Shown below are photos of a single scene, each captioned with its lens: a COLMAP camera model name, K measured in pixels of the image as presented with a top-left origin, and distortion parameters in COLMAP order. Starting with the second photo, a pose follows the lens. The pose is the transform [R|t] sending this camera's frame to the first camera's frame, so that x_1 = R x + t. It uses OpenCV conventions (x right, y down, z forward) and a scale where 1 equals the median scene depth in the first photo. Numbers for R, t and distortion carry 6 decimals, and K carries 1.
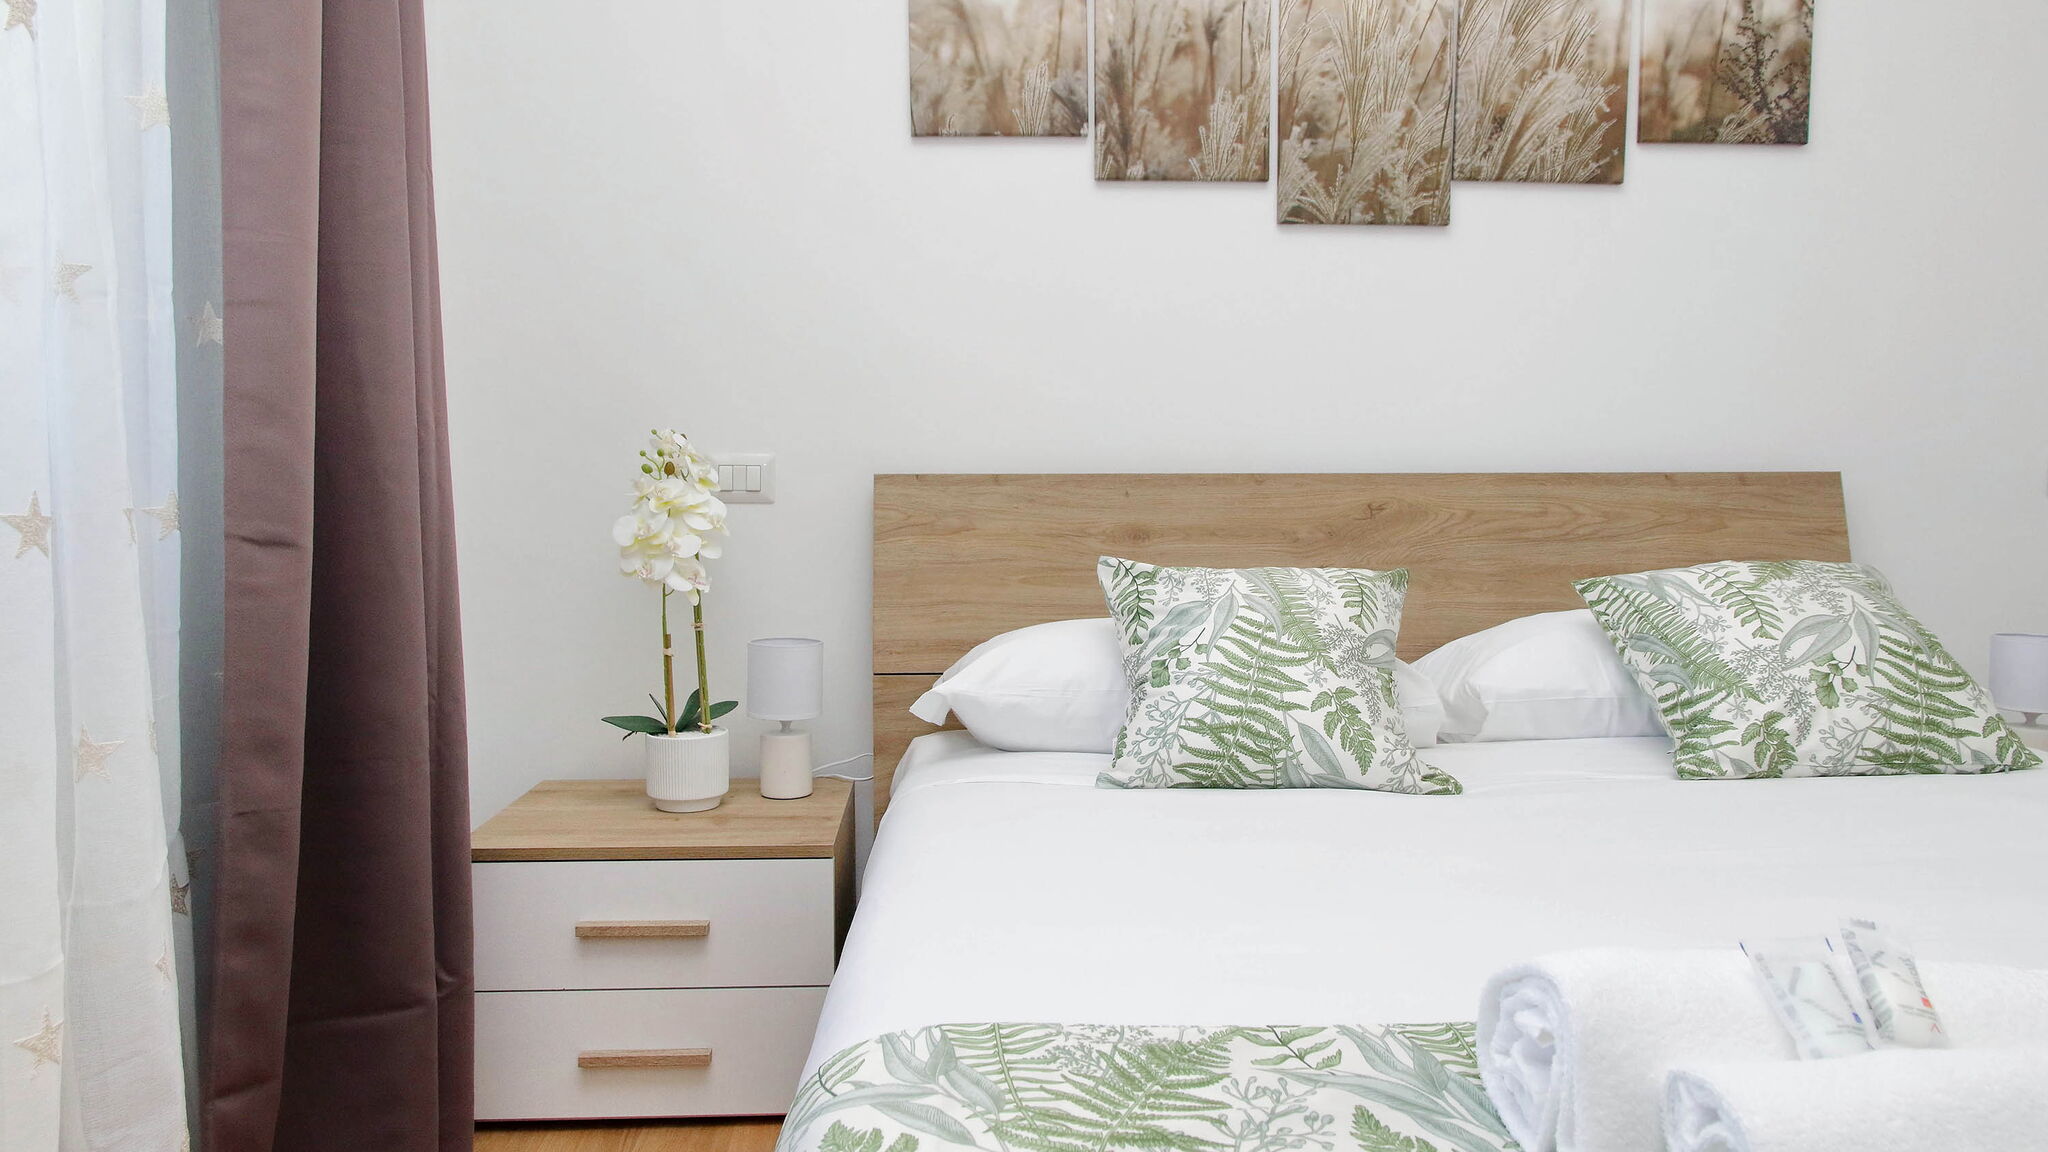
lens RADIAL K [[1358.7, 0, 1021.4], [0, 1358.7, 574.5], [0, 0, 1]] dist [-0.015969, 0.013498]
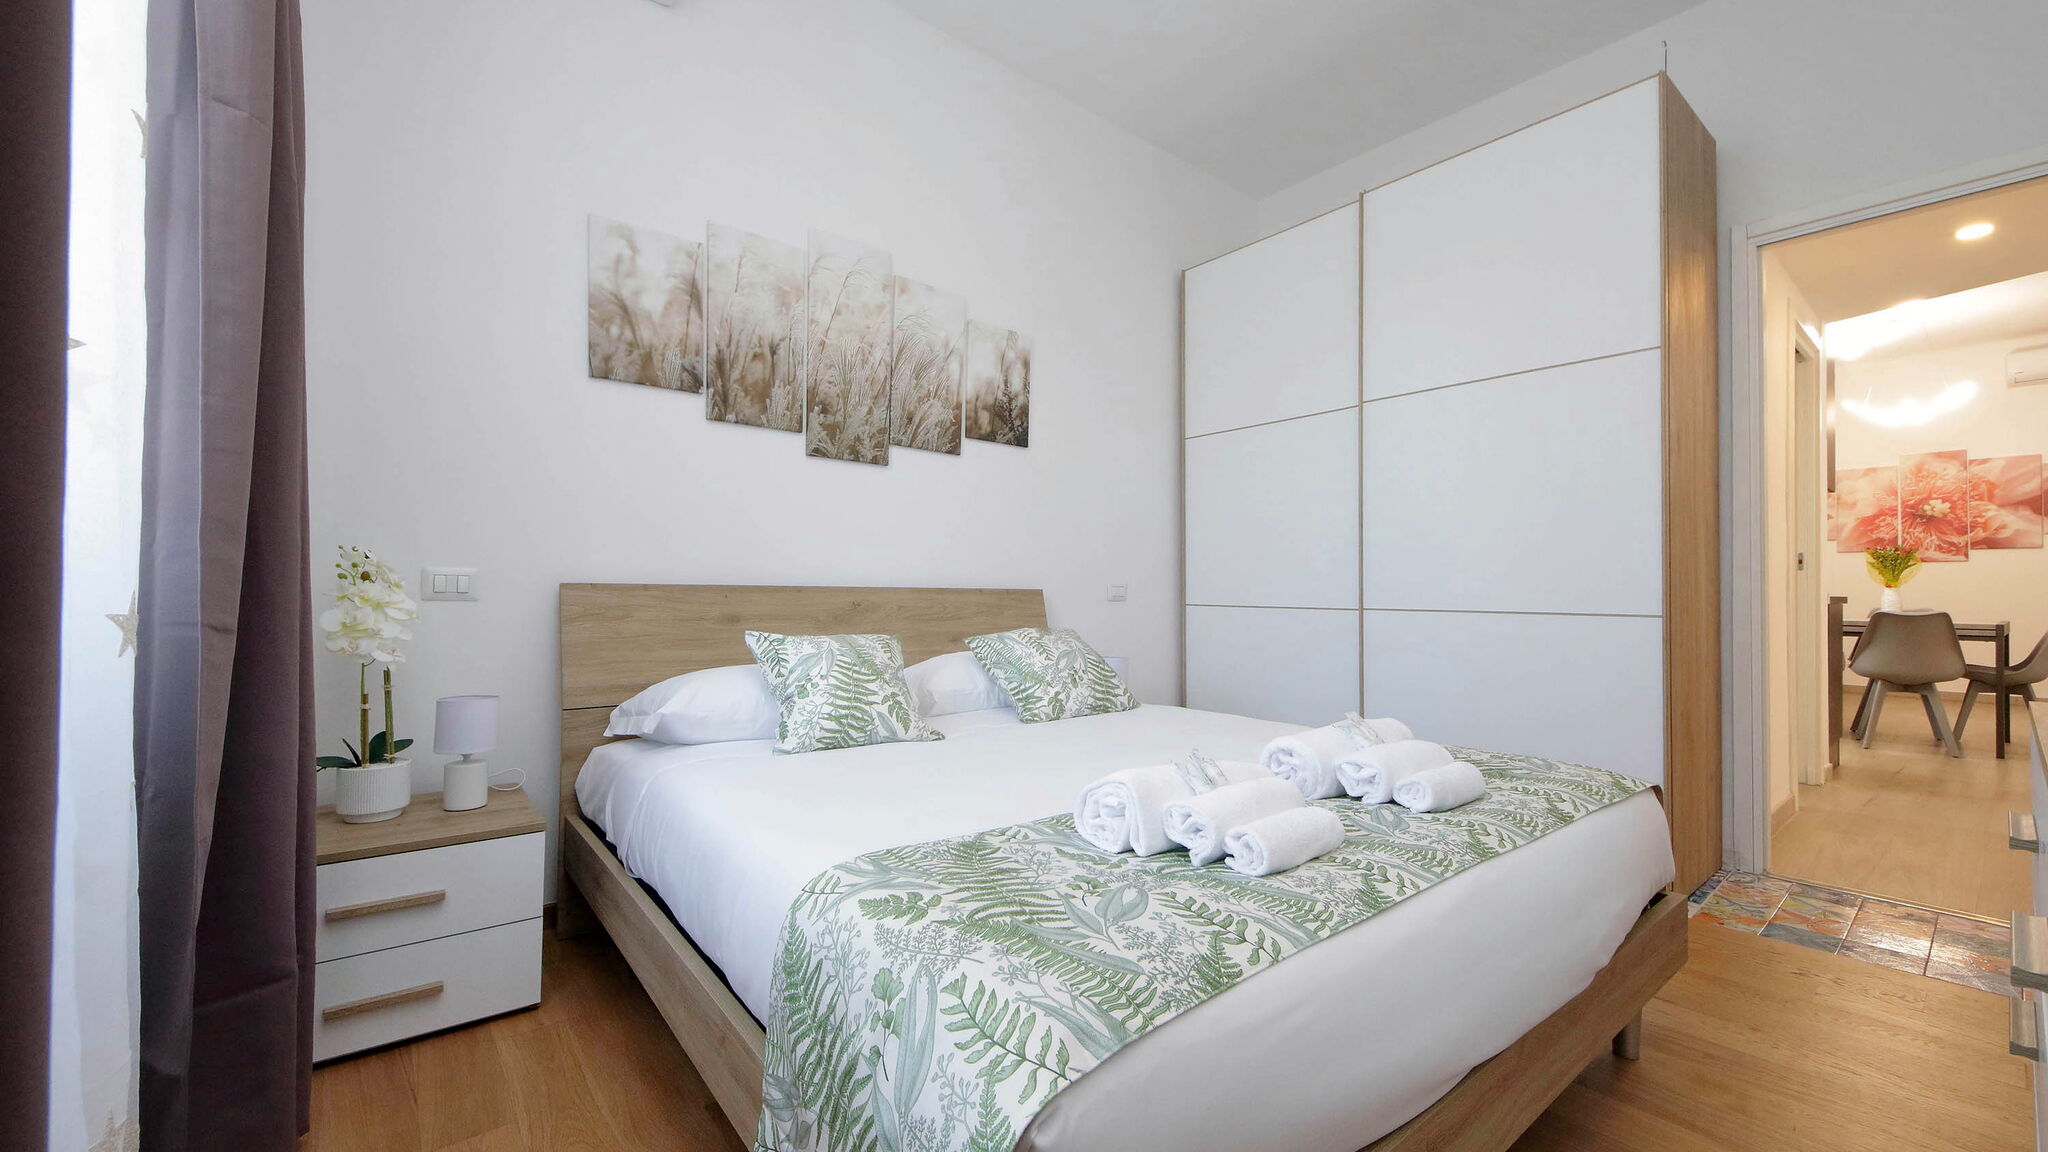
lens RADIAL K [[777.1, 0, 1017.7], [0, 777.1, 588.2], [0, 0, 1]] dist [0.021782, -0.008661]
pose [[0.808430, 0.014973, 0.588401, -0.215558], [0.025055, 0.997895, -0.059818, 0.000892], [-0.588058, 0.063101, 0.806353, -0.047119]]
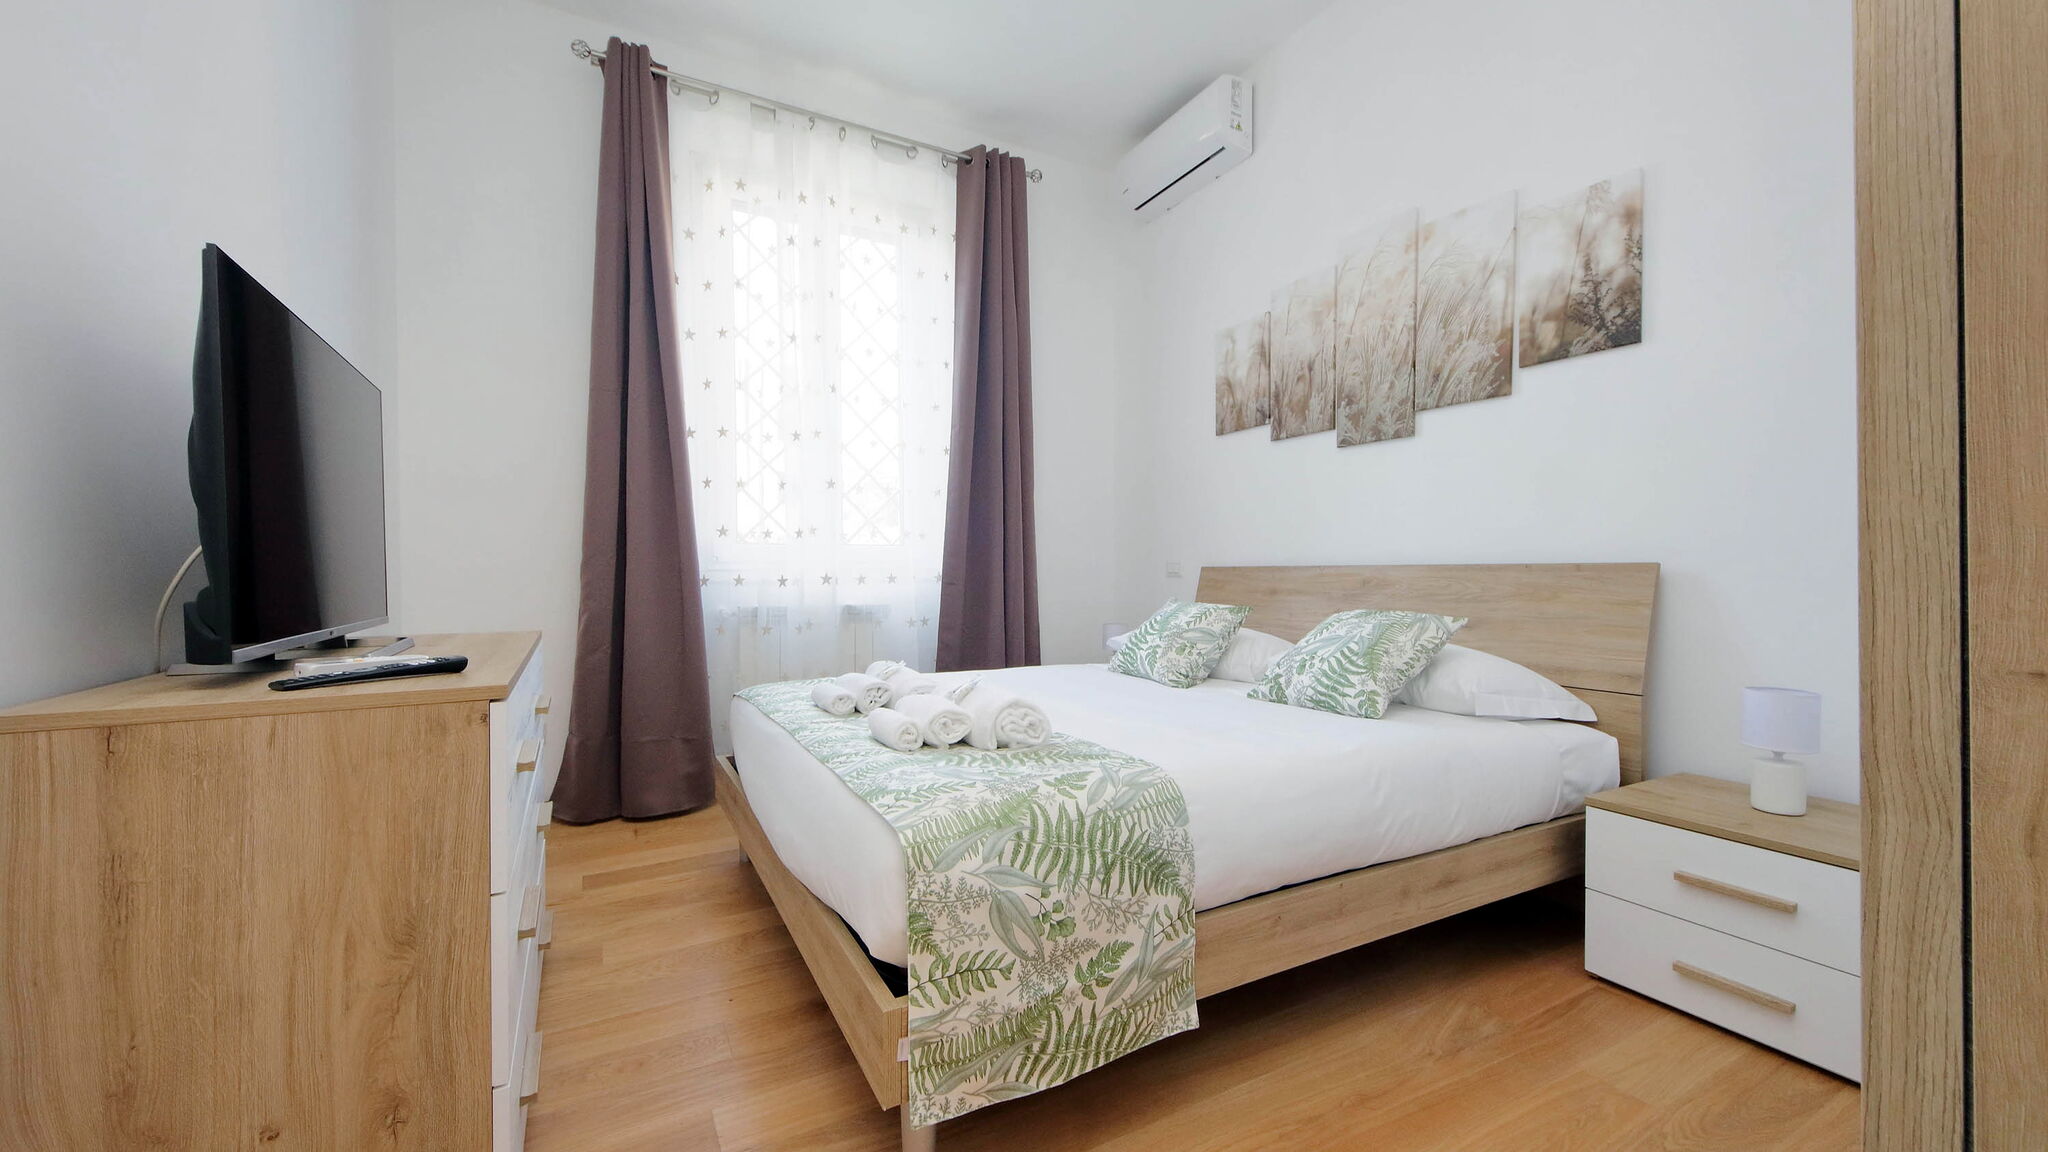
lens RADIAL K [[777.1, 0, 995.6], [0, 777.1, 580.8], [0, 0, 1]] dist [0.021782, -0.008661]
pose [[0.420539, 0.014845, -0.907153, 1.089551], [-0.055983, 0.998385, -0.009615, -0.009736], [0.905545, 0.054829, 0.420691, 0.013711]]
